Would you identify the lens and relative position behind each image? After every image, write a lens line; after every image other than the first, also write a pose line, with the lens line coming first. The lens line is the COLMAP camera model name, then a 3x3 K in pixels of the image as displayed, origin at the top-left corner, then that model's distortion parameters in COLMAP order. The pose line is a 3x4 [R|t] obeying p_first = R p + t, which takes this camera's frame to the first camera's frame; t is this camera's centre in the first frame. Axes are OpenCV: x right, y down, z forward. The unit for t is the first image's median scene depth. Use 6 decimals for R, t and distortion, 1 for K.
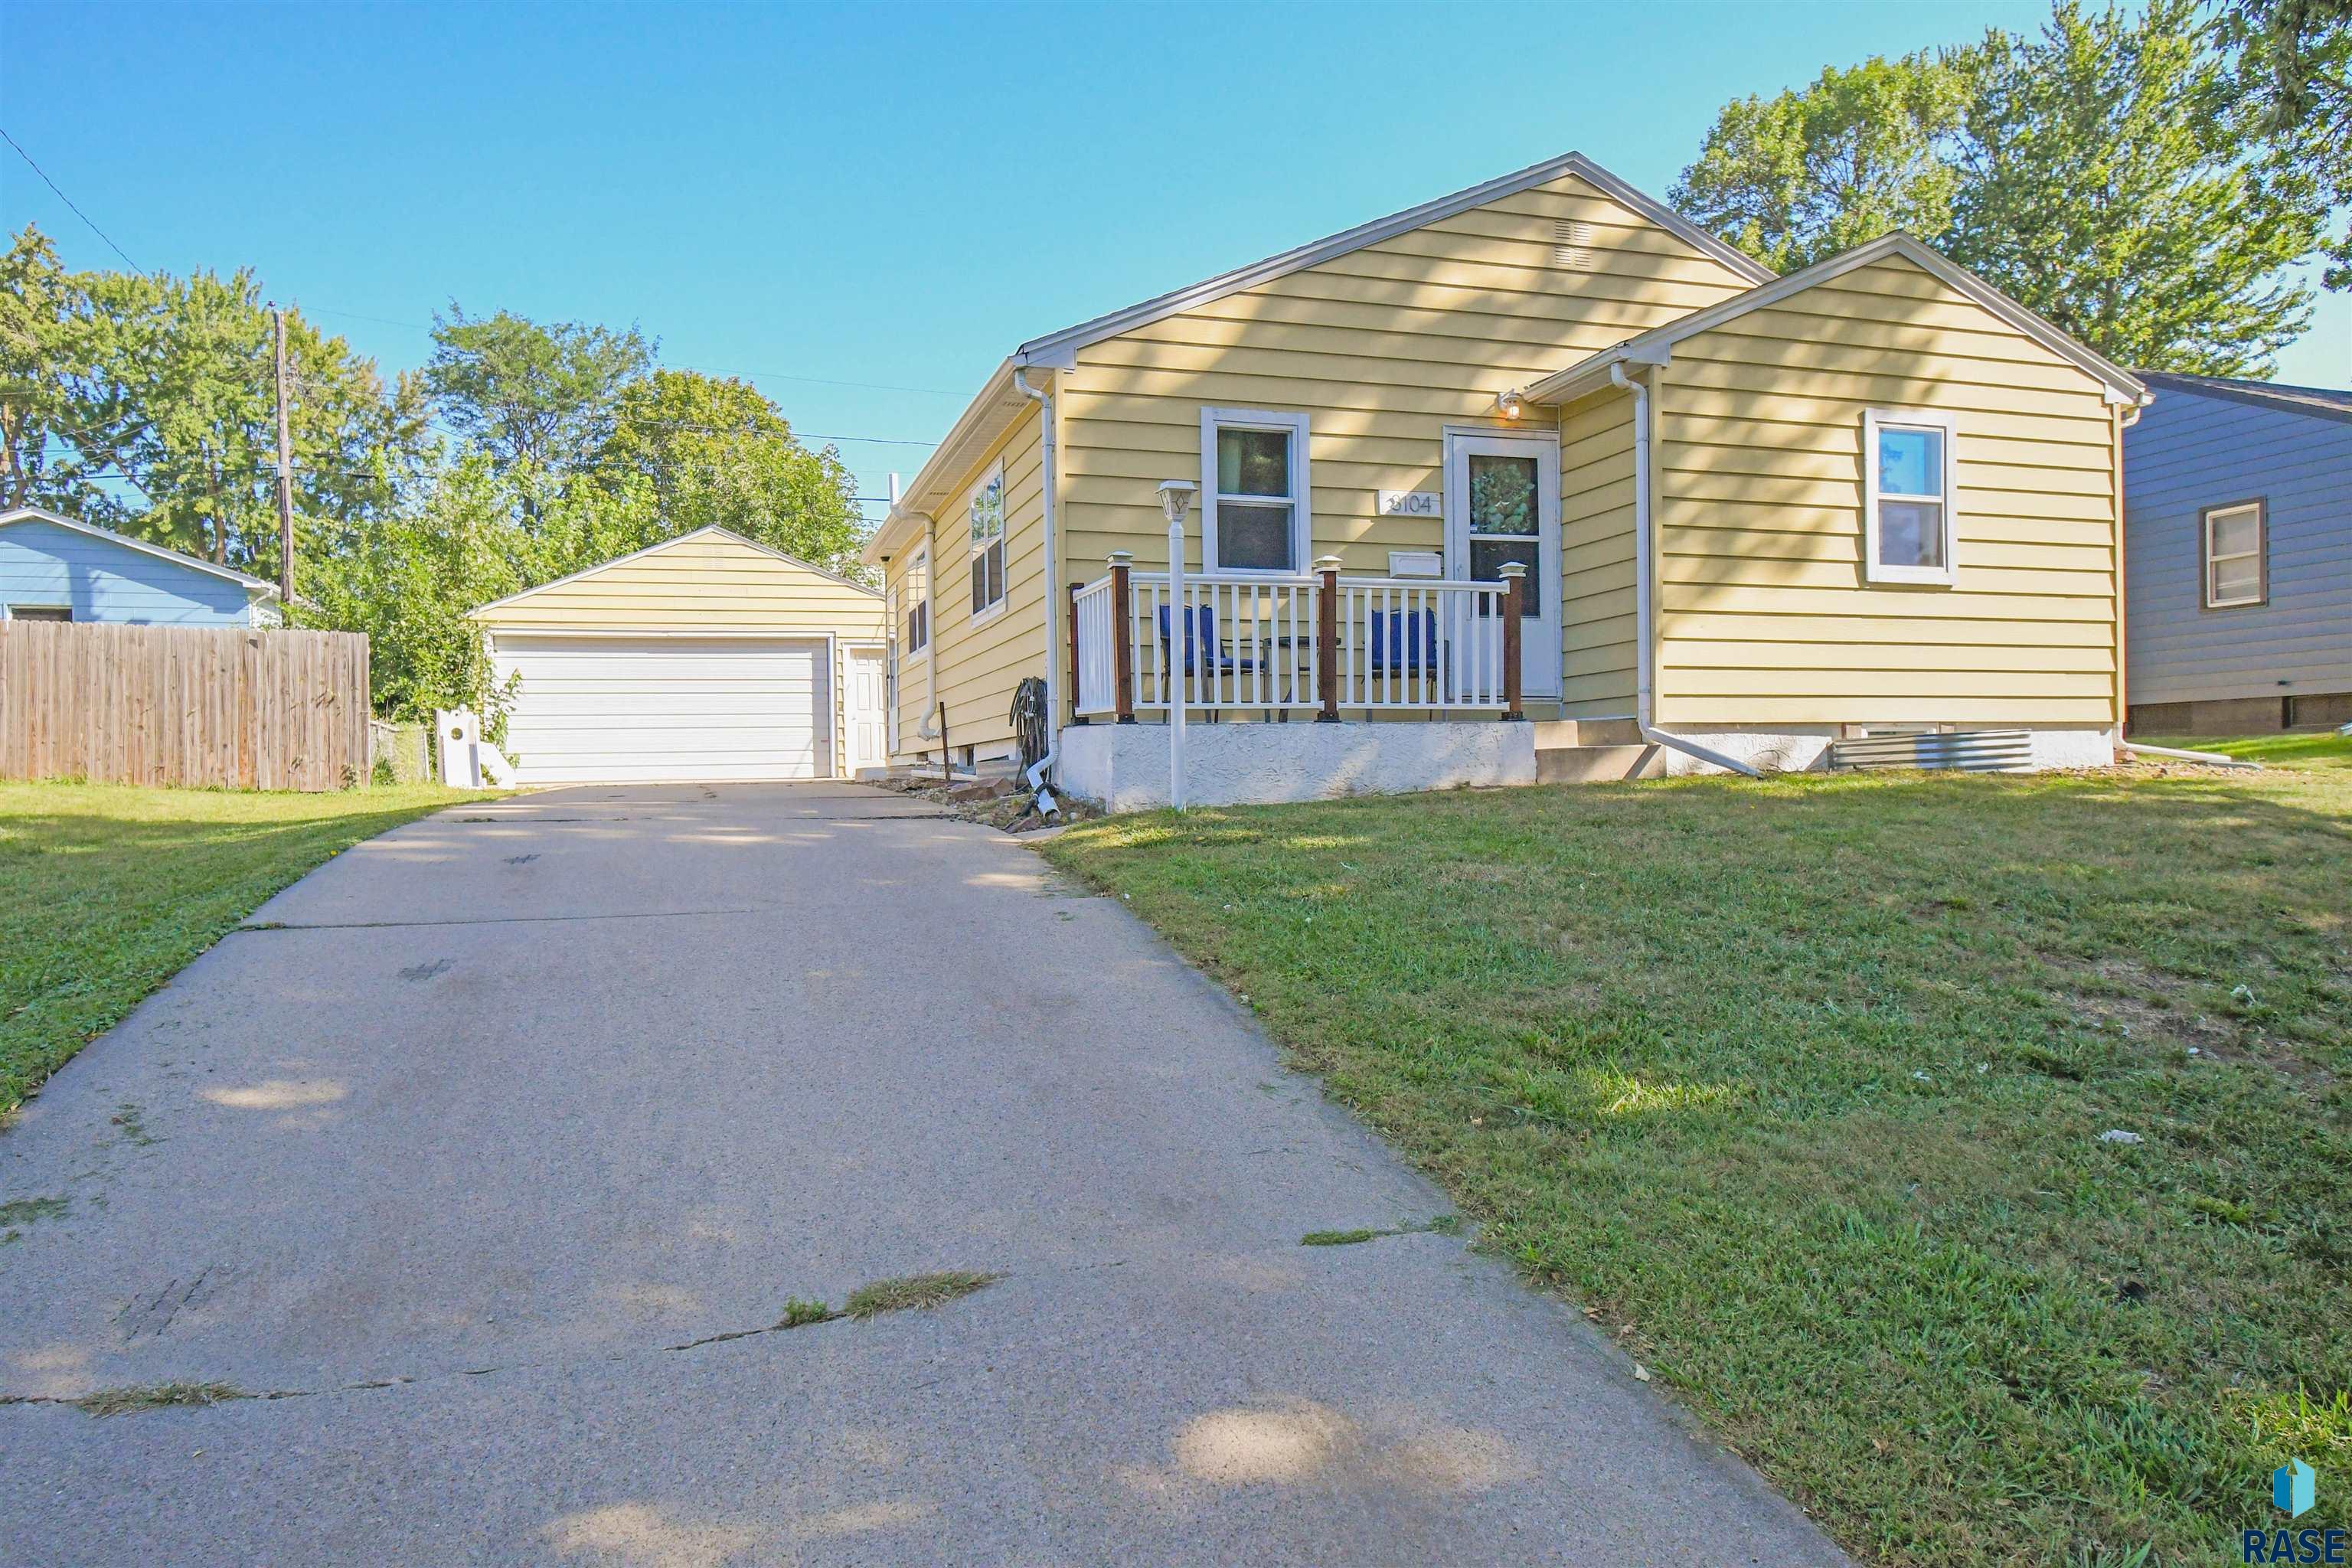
lens RADIAL K [[1482.3, 0, 1176.0], [0, 1482.3, 784.0], [0, 0, 1]] dist [0.001176, -0.021040]
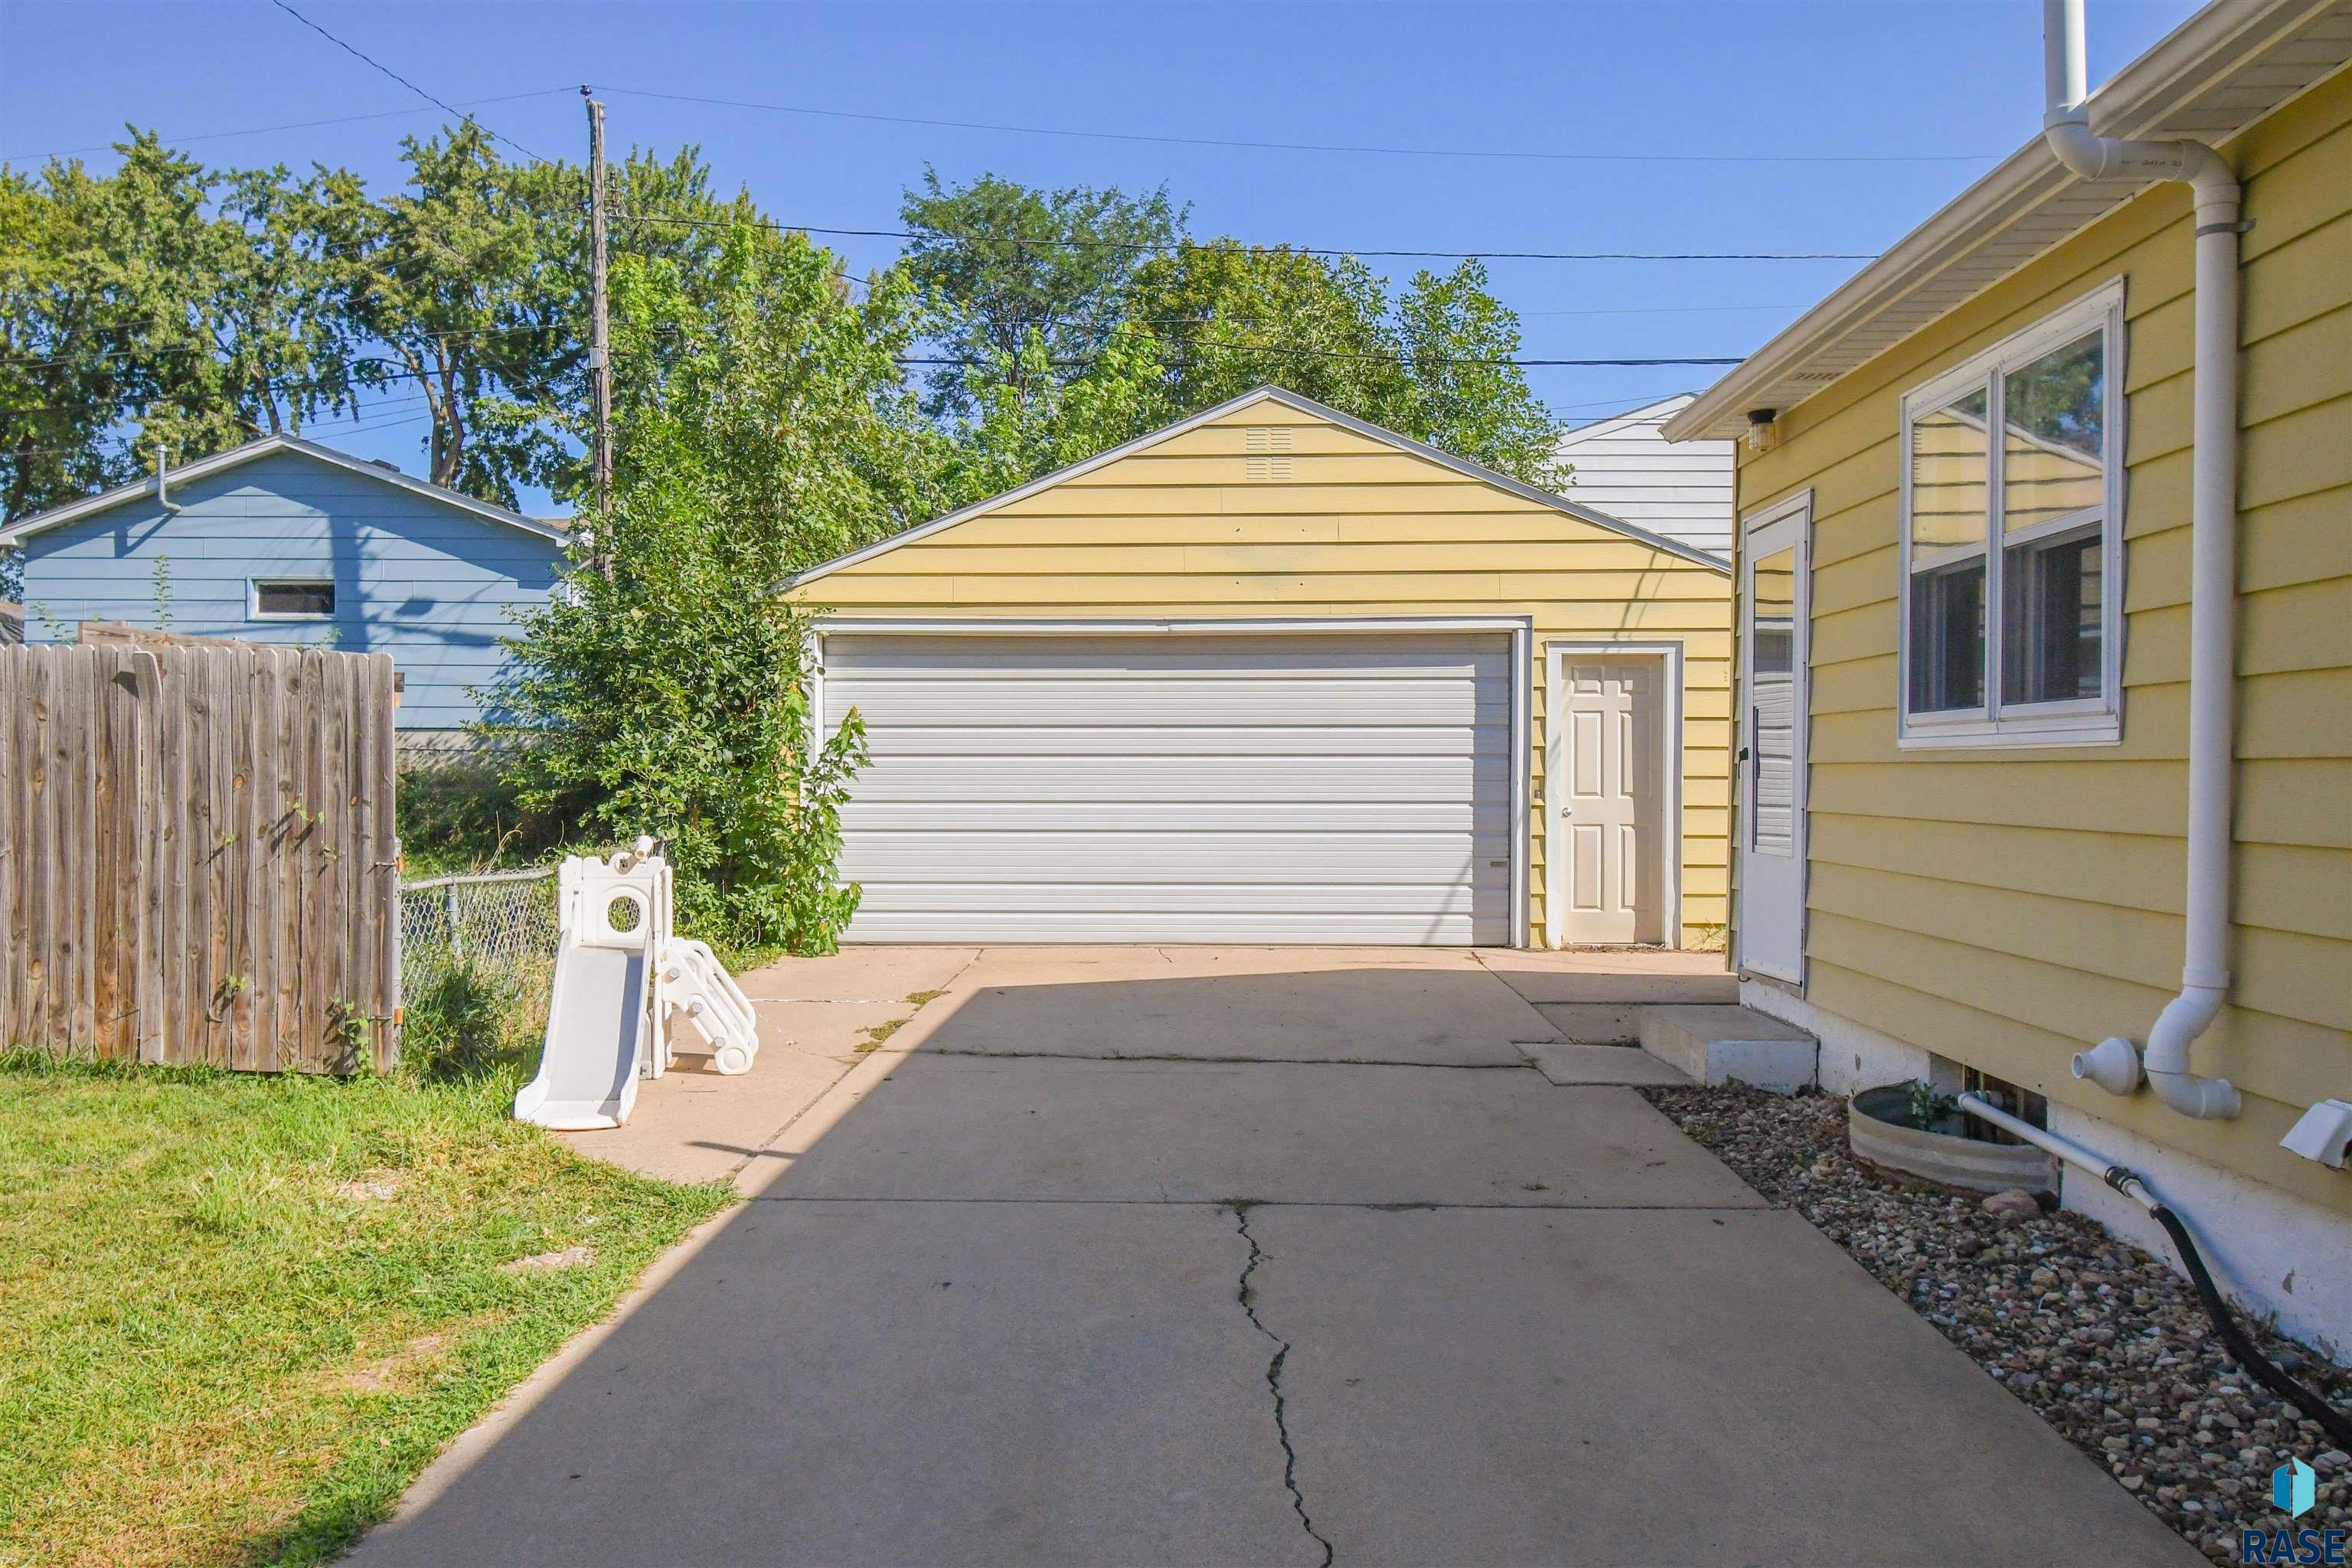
lens RADIAL K [[1813.3, 0, 1176.0], [0, 1813.3, 784.0], [0, 0, 1]] dist [0.003940, 0.004239]
pose [[0.943201, 0.021258, -0.331542, -0.114641], [-0.019985, 0.999774, 0.007249, -0.042315], [0.331621, -0.000212, 0.943413, 0.350879]]
